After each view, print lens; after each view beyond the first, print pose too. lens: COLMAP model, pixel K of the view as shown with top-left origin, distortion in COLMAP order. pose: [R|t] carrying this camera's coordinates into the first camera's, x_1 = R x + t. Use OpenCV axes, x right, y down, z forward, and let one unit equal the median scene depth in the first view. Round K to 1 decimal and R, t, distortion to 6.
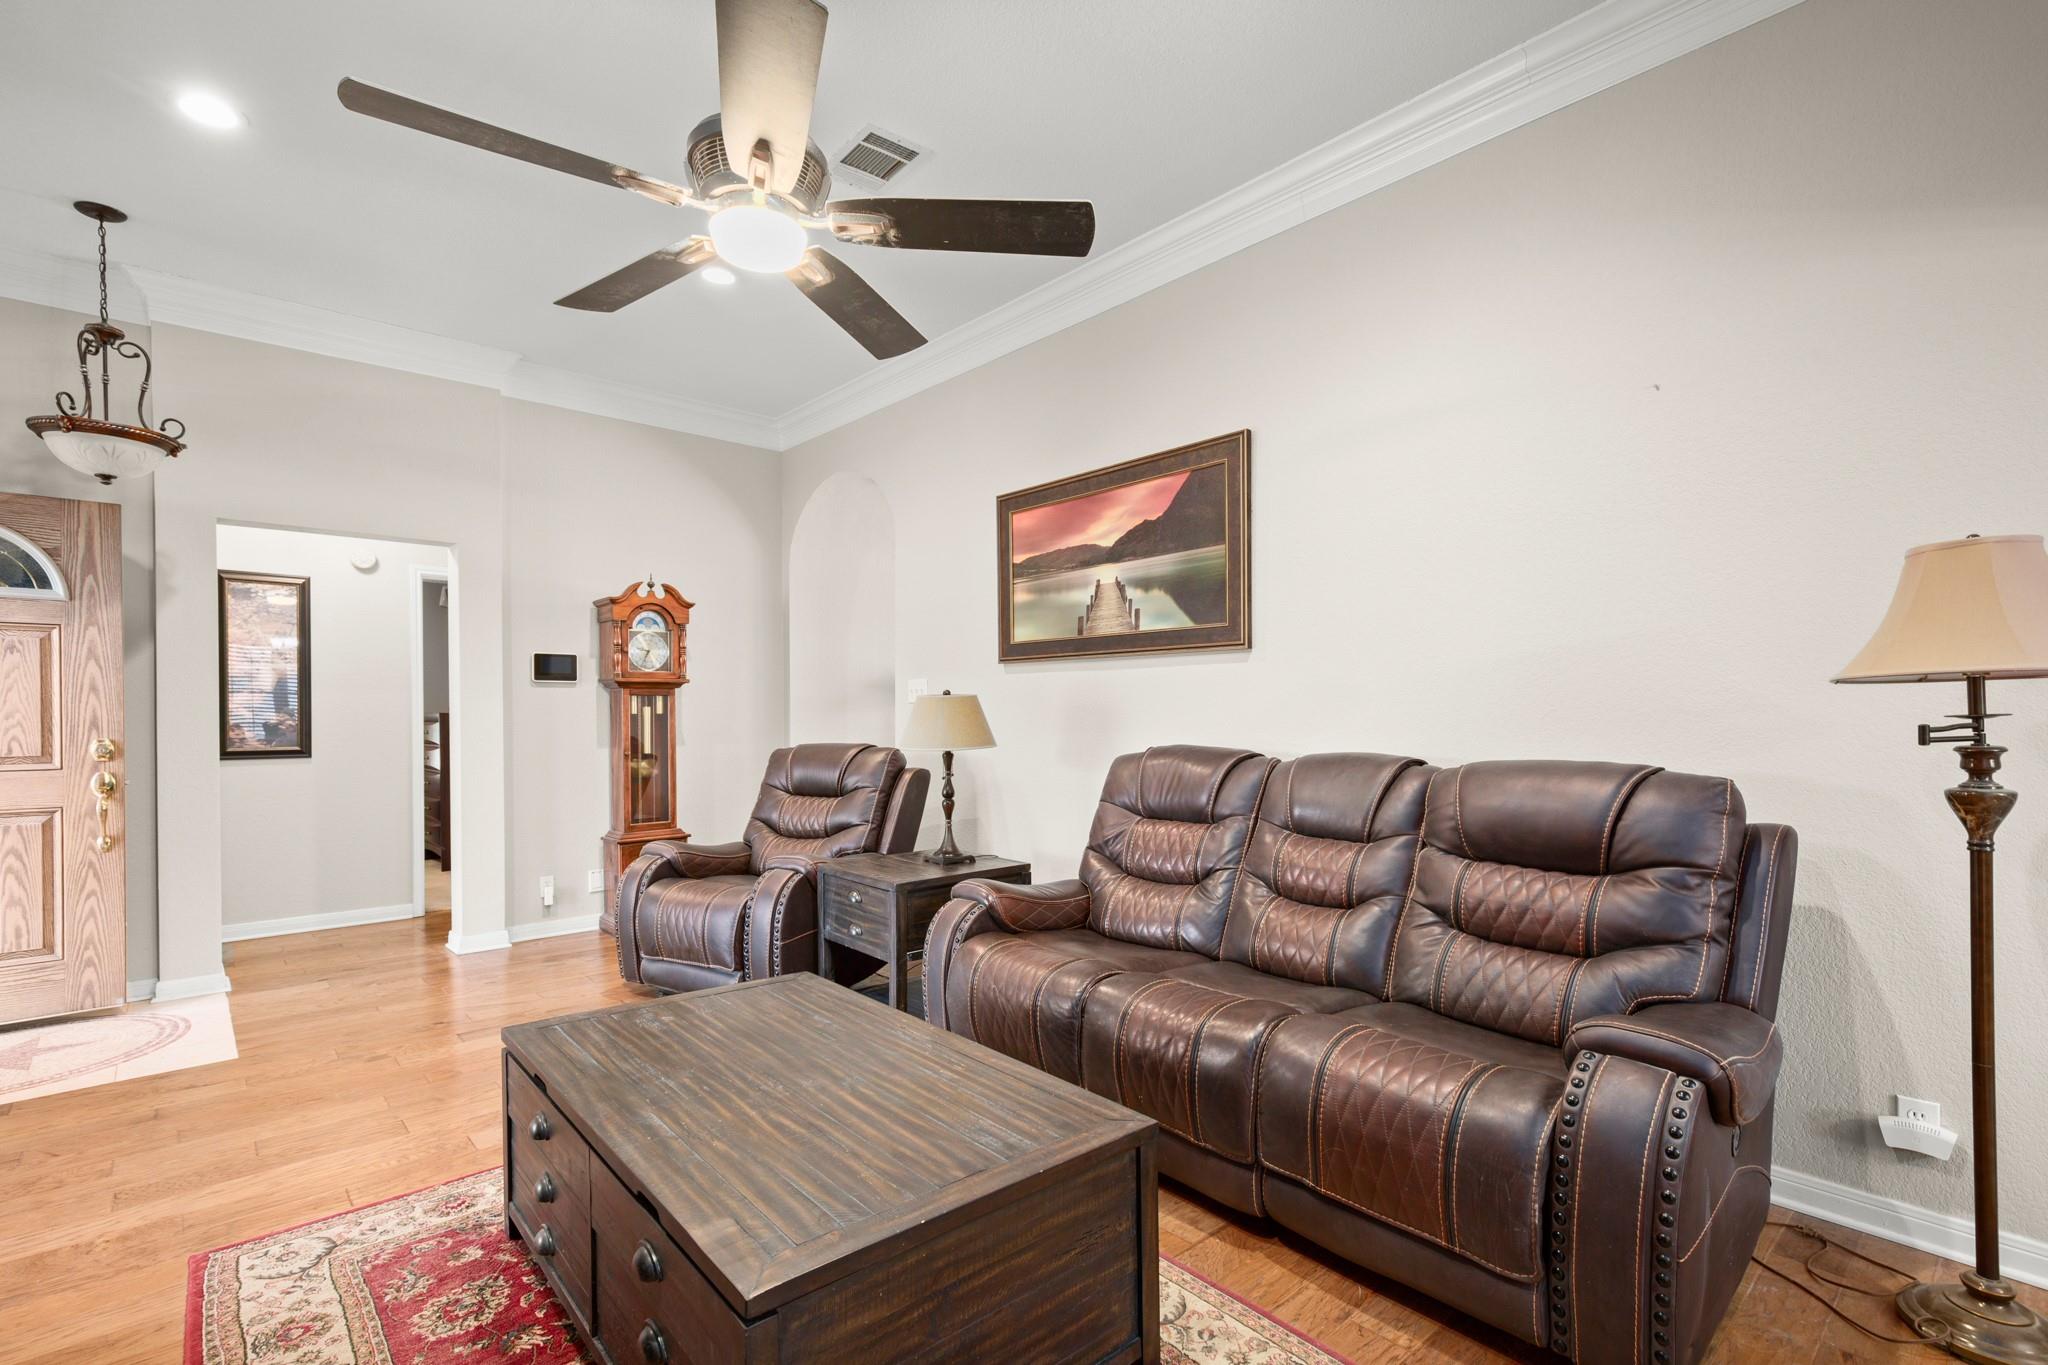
lens RADIAL K [[938.5, 0, 1047.8], [0, 938.5, 720.7], [0, 0, 1]] dist [0.003402, -0.000397]
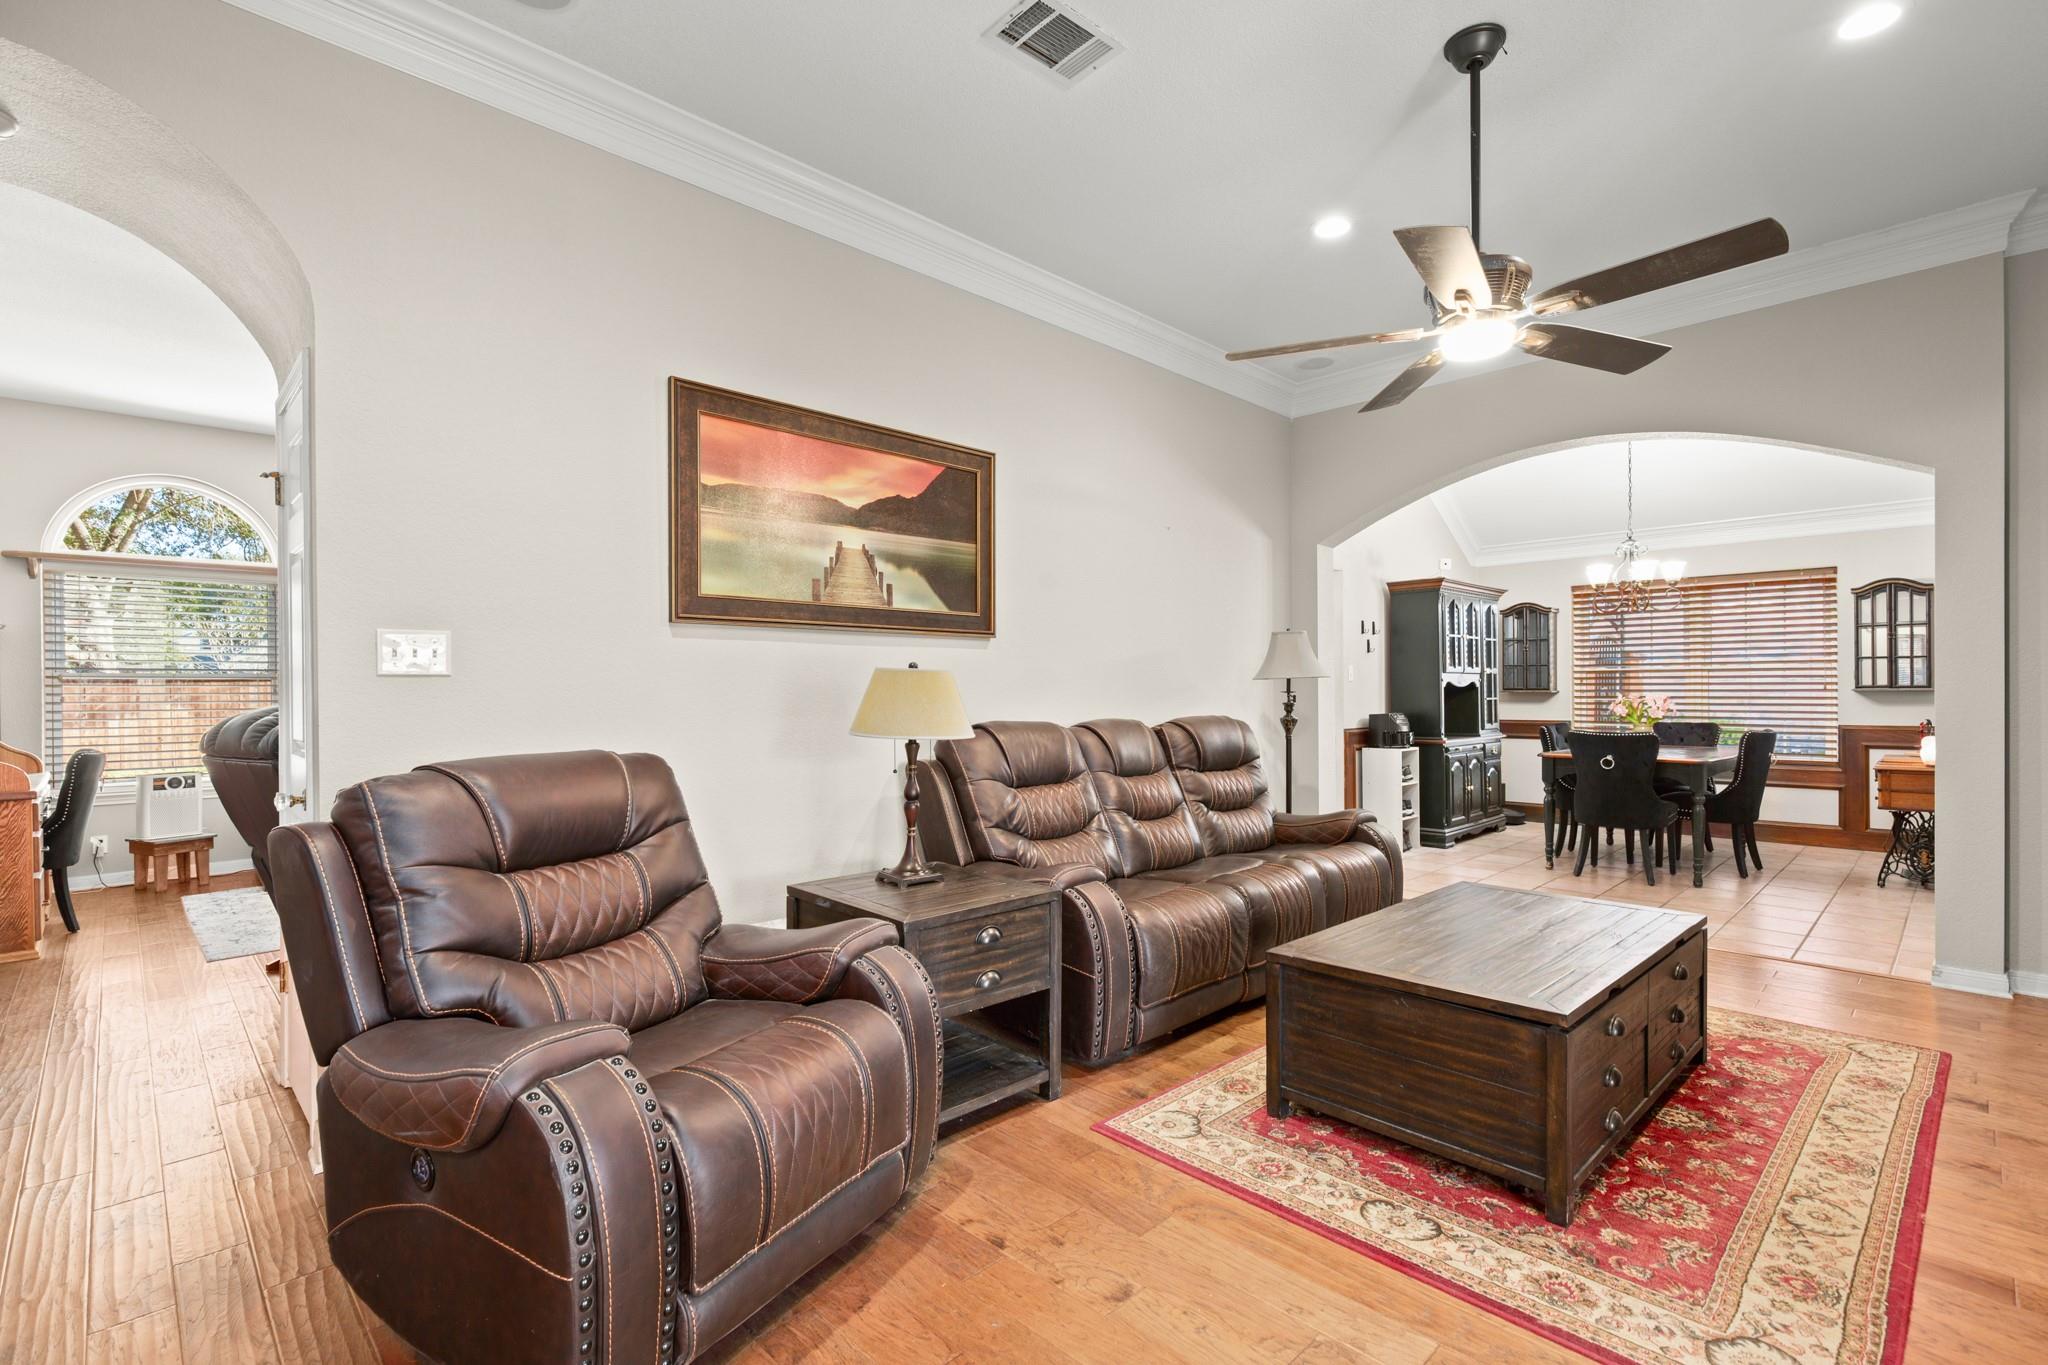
lens RADIAL K [[938.5, 0, 1018.2], [0, 938.5, 684.8], [0, 0, 1]] dist [0.003402, -0.000397]
pose [[-0.027218, 0.008613, 0.999592, -0.894649], [0.012754, 0.999884, -0.008268, -0.006849], [-0.999548, 0.012524, -0.027324, 0.924464]]
